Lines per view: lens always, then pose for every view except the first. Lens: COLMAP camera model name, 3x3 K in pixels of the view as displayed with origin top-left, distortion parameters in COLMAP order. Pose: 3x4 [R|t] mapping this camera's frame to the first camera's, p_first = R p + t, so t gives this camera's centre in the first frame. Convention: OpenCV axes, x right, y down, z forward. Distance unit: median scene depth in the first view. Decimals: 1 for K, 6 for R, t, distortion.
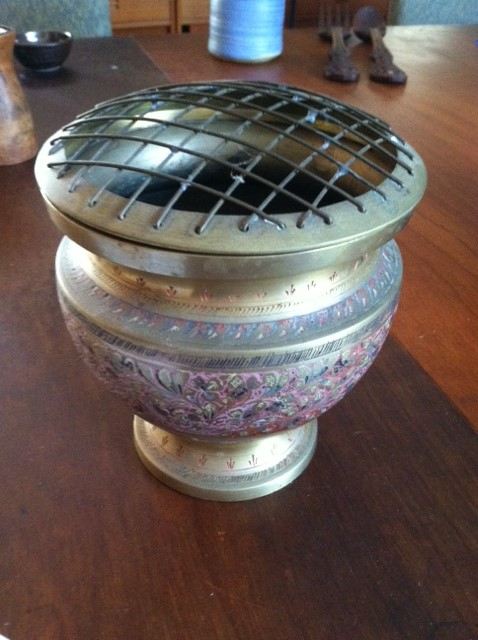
lens RADIAL K [[649.2, 0, 225.3], [0, 649.2, 318.8], [0, 0, 1]] dist [0.108700, -0.456913]
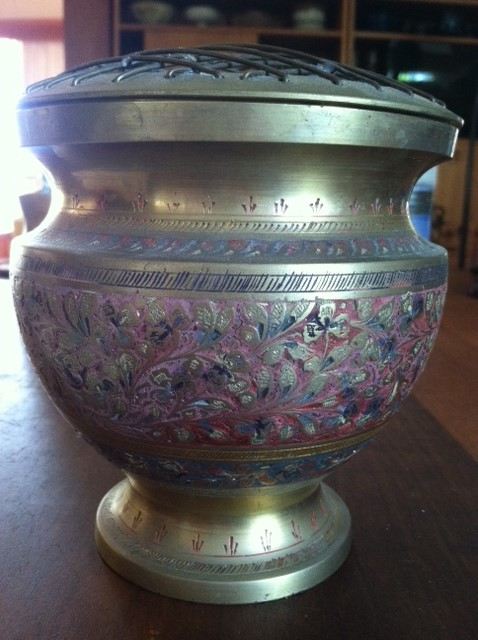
lens RADIAL K [[649.2, 0, 225.3], [0, 649.2, 318.8], [0, 0, 1]] dist [0.108700, -0.456913]
pose [[0.958956, 0.055591, -0.278052, 0.277469], [-0.169543, 0.898411, -0.405109, 0.365503], [0.227284, 0.435624, 0.870961, 0.385120]]
